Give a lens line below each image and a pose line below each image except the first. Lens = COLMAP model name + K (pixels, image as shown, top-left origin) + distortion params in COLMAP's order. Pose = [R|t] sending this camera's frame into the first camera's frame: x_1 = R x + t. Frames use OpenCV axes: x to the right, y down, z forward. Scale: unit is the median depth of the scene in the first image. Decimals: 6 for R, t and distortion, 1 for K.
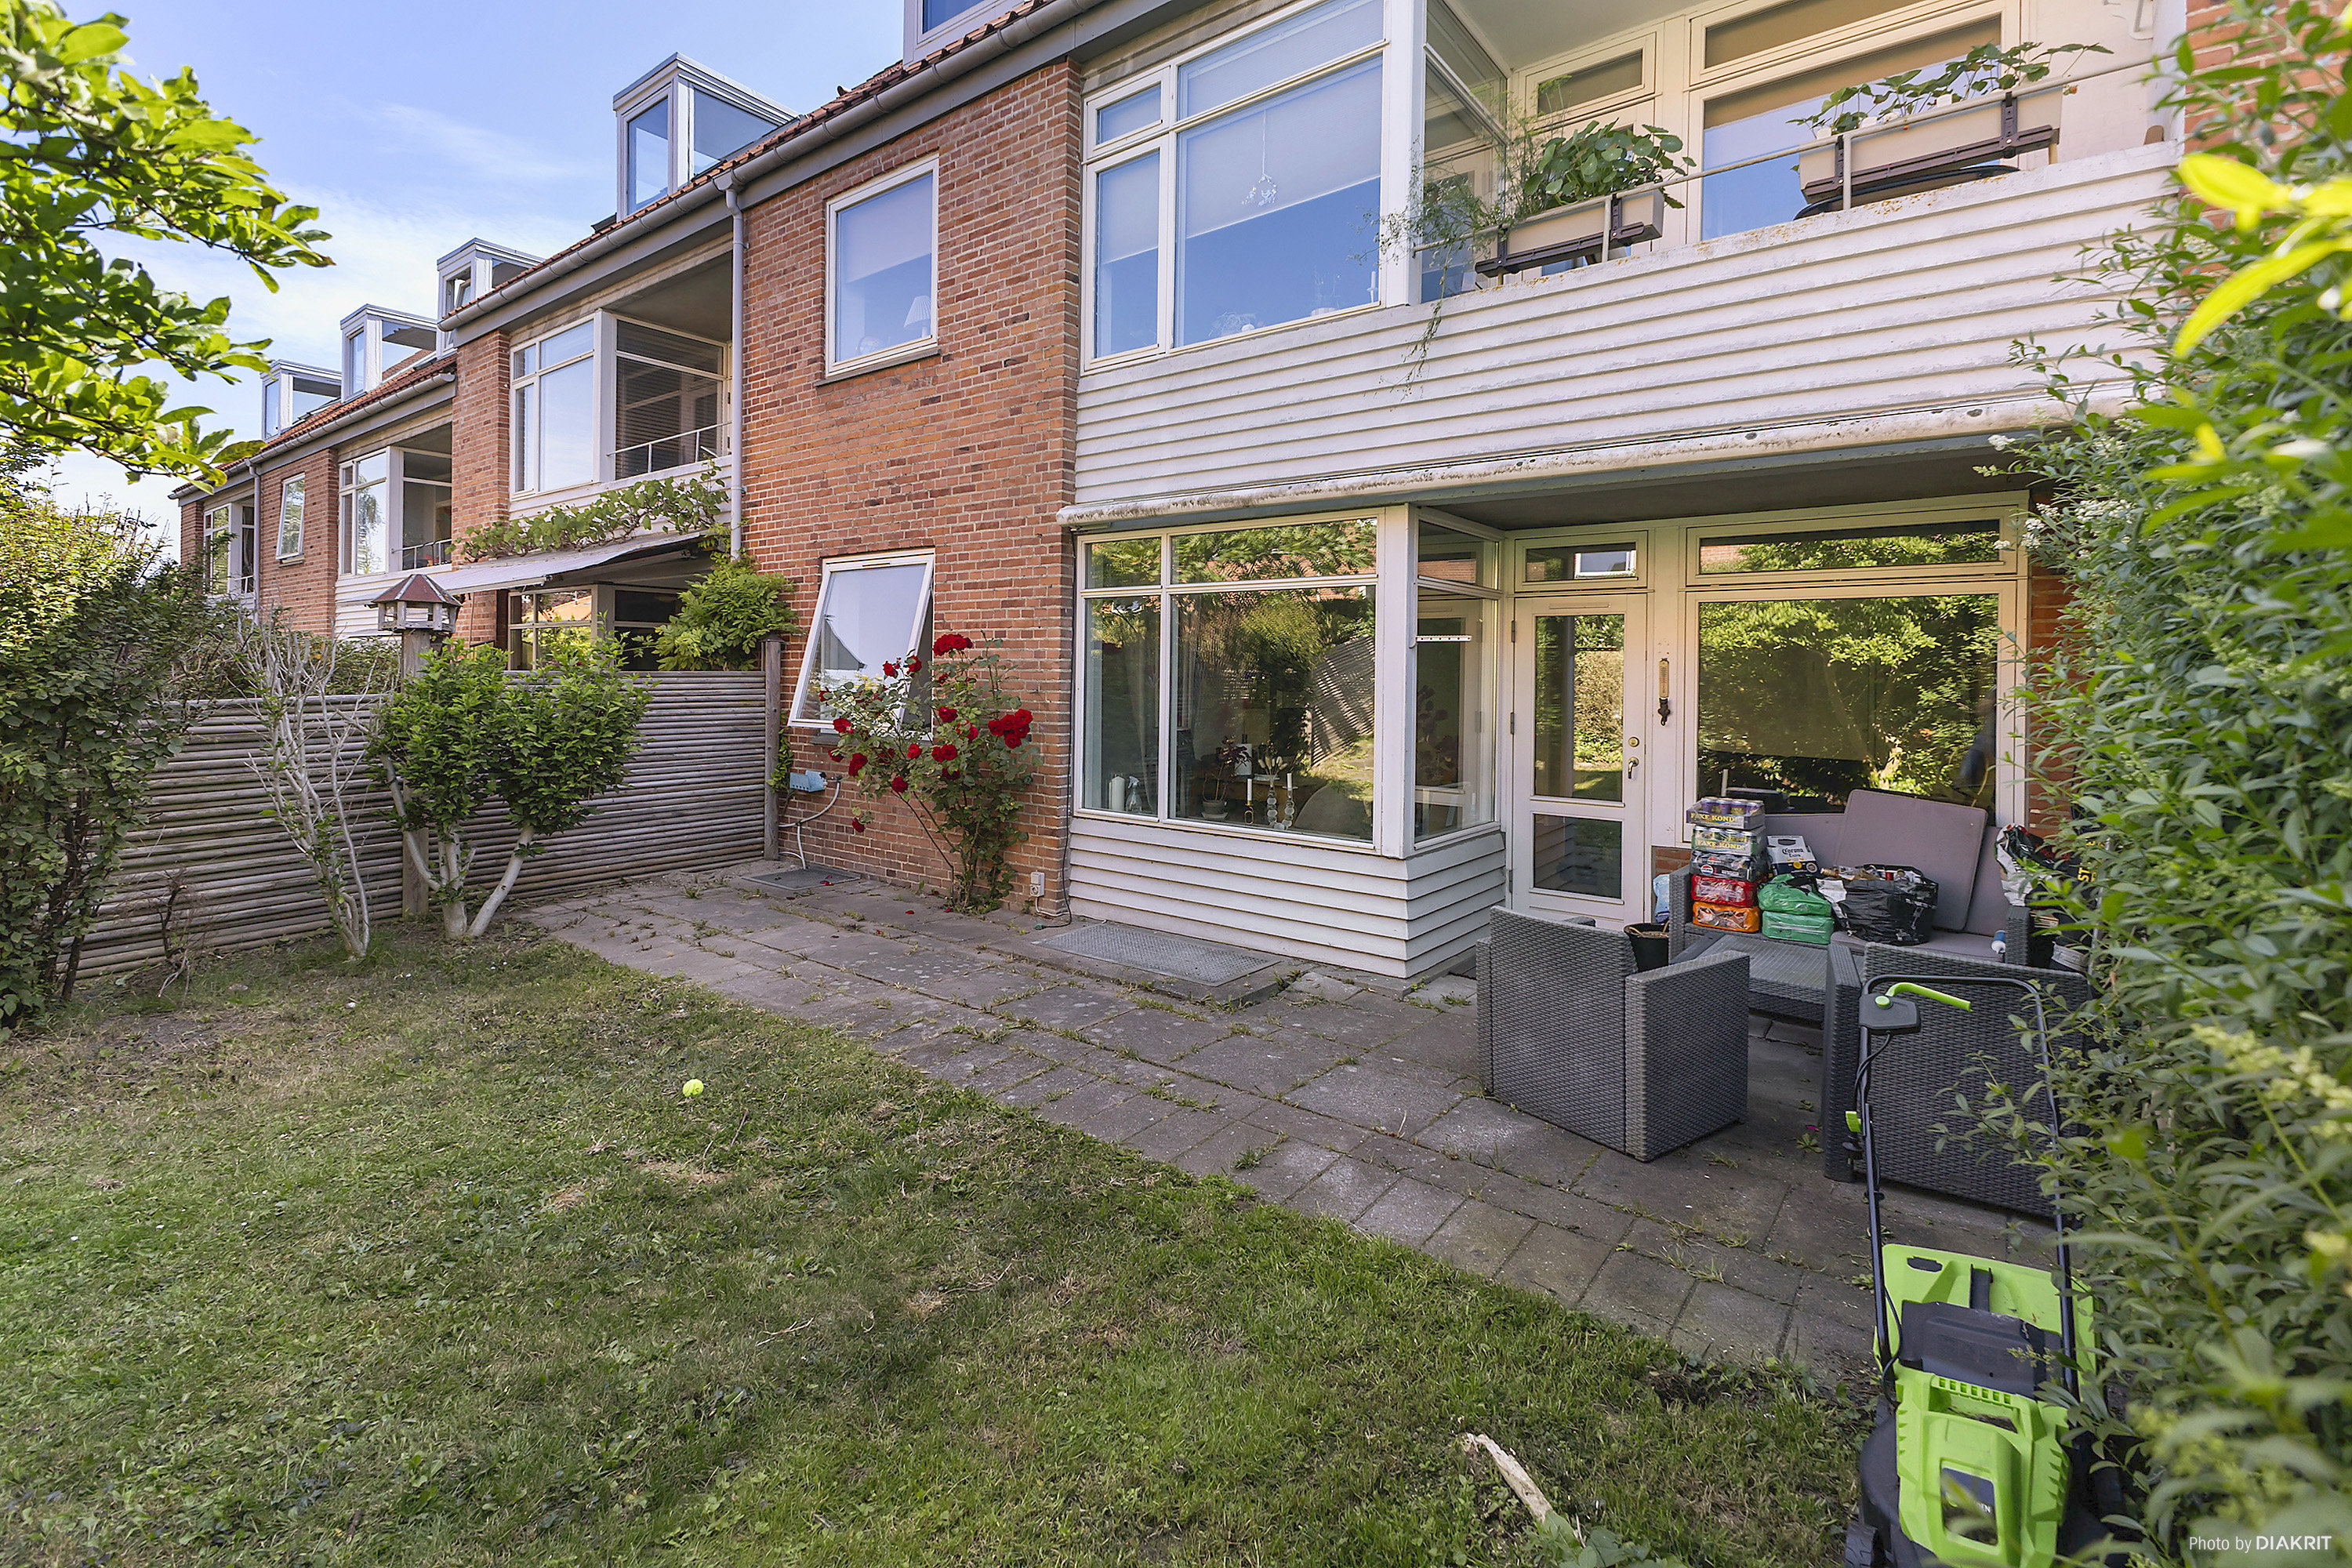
lens RADIAL K [[1022.6, 0, 1179.2], [0, 1022.6, 669.9], [0, 0, 1]] dist [0.000382, -0.000021]
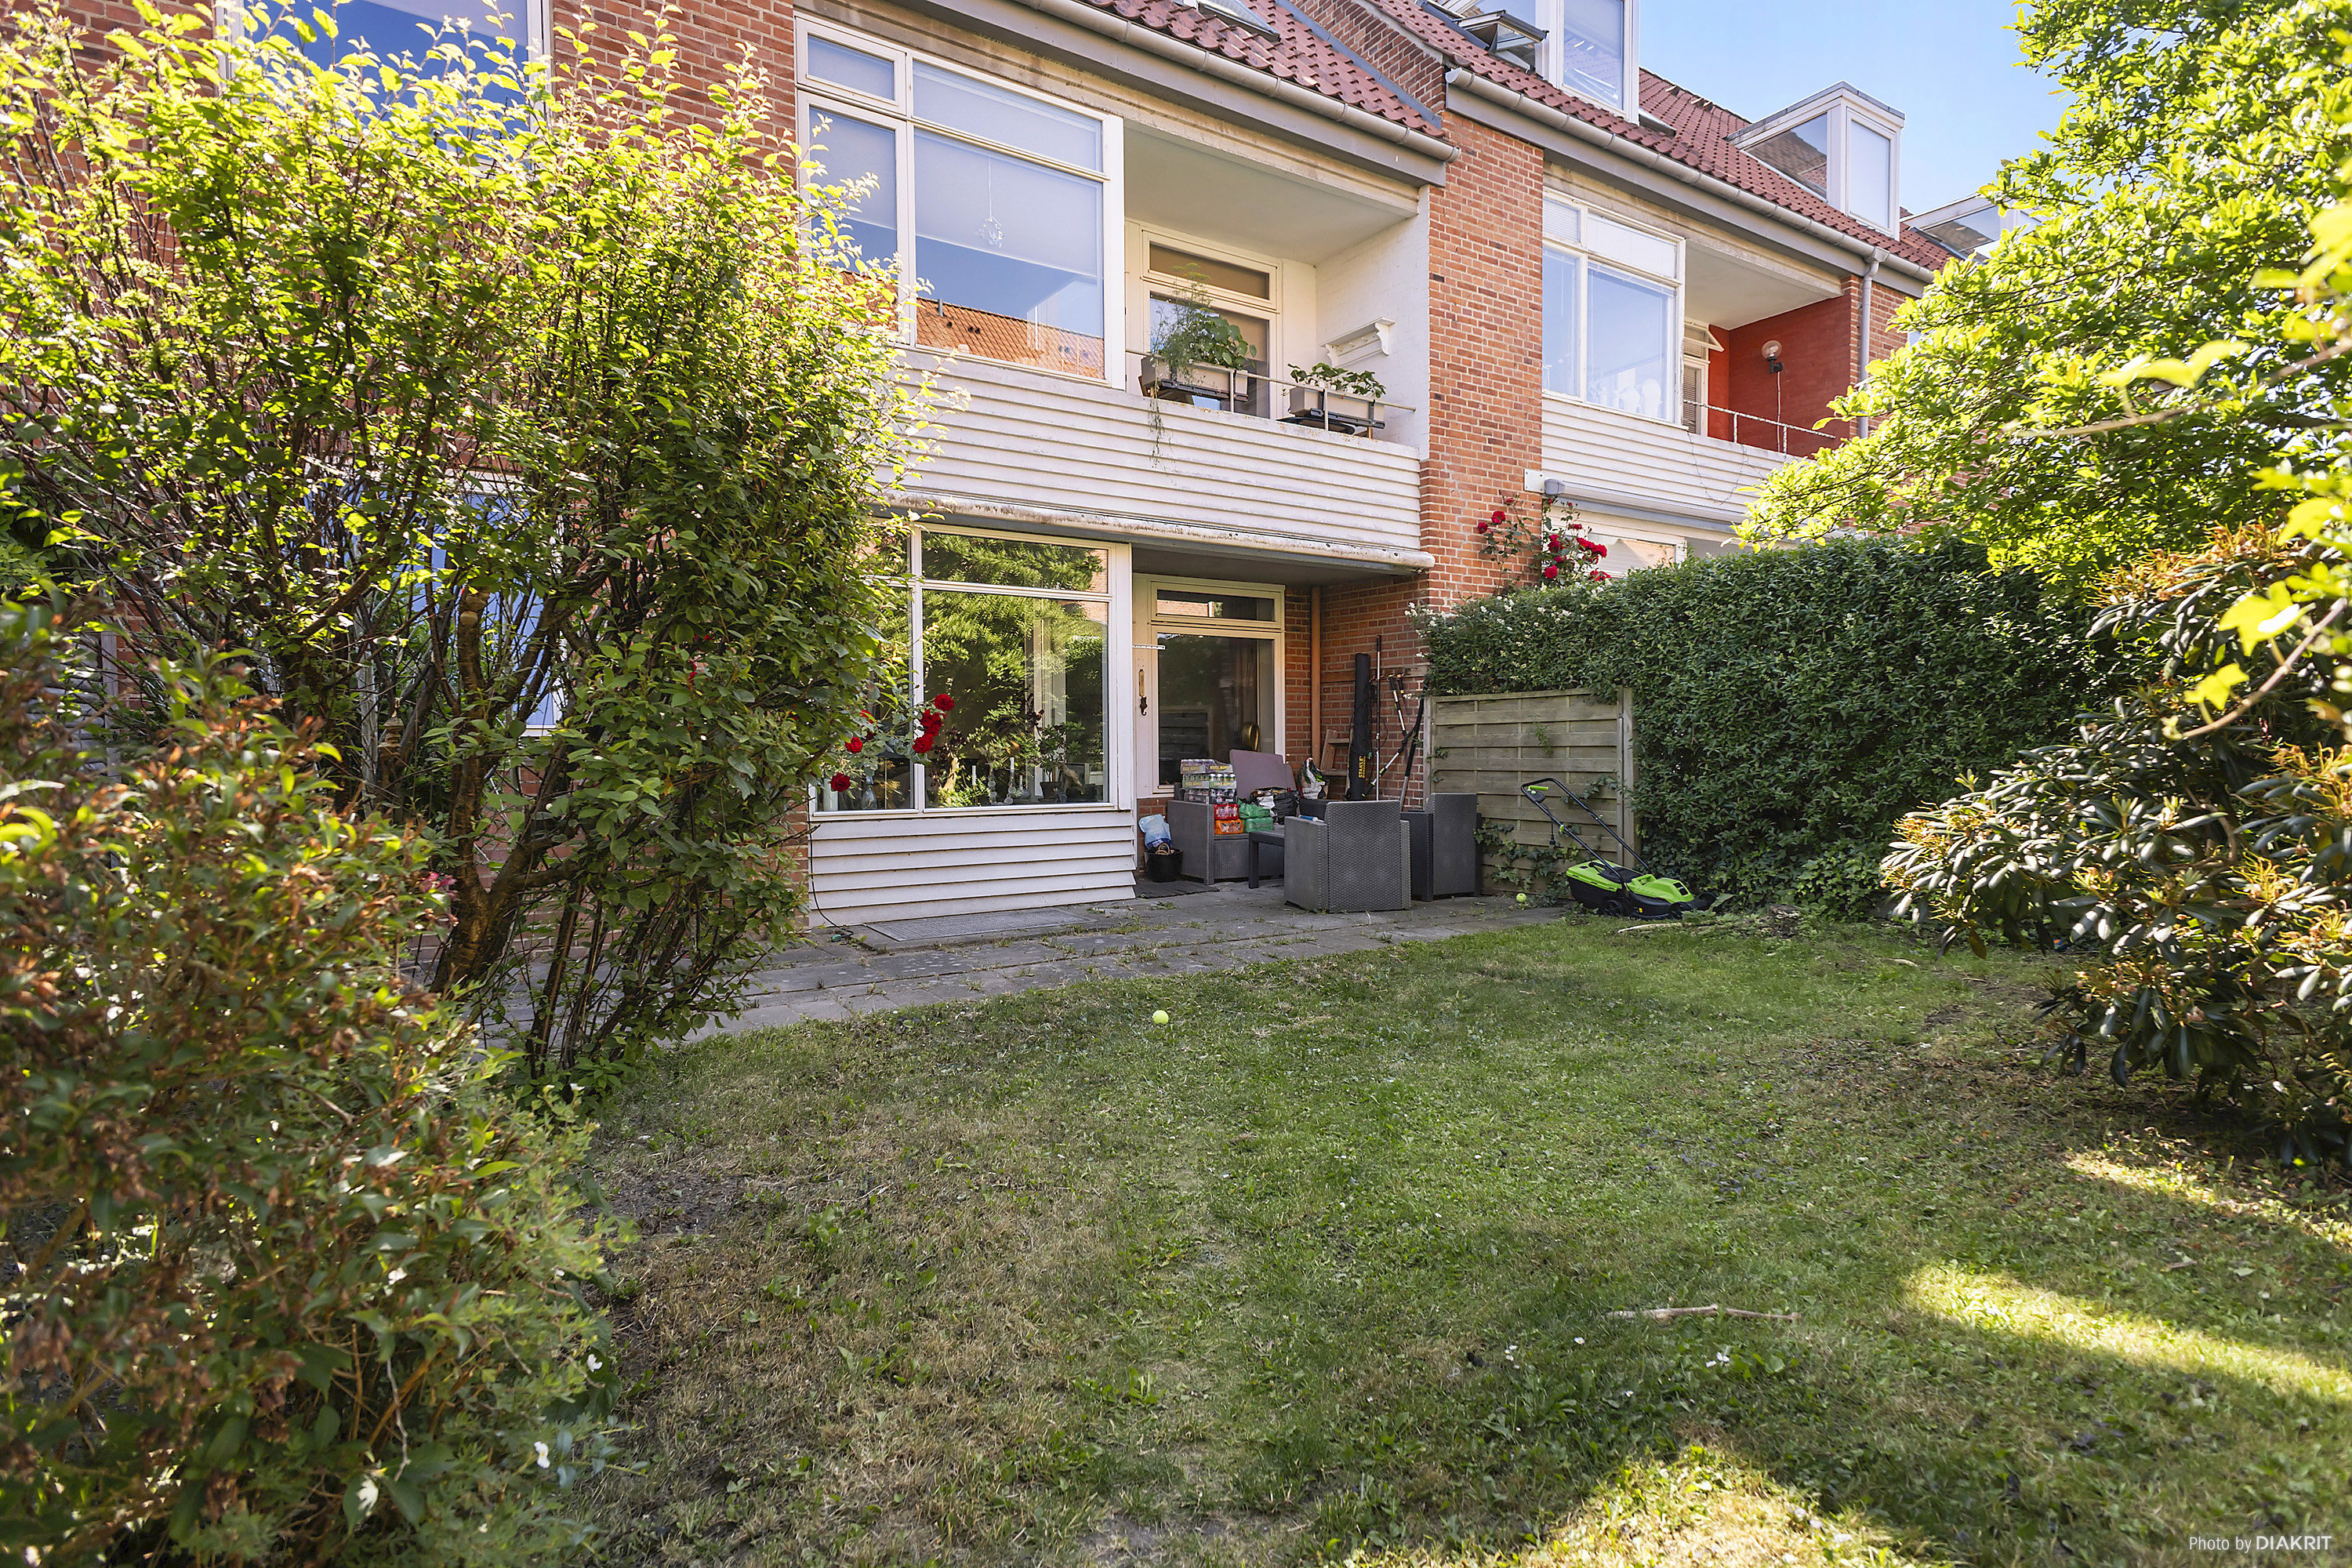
lens RADIAL K [[1185.0, 0, 1176.0], [0, 1185.0, 784.0], [0, 0, 1]] dist [-0.000110, -0.000099]
pose [[0.320664, -0.050181, 0.945863, -1.188815], [0.004524, 0.998665, 0.051449, 0.068949], [-0.947182, -0.012219, 0.320464, 0.425317]]
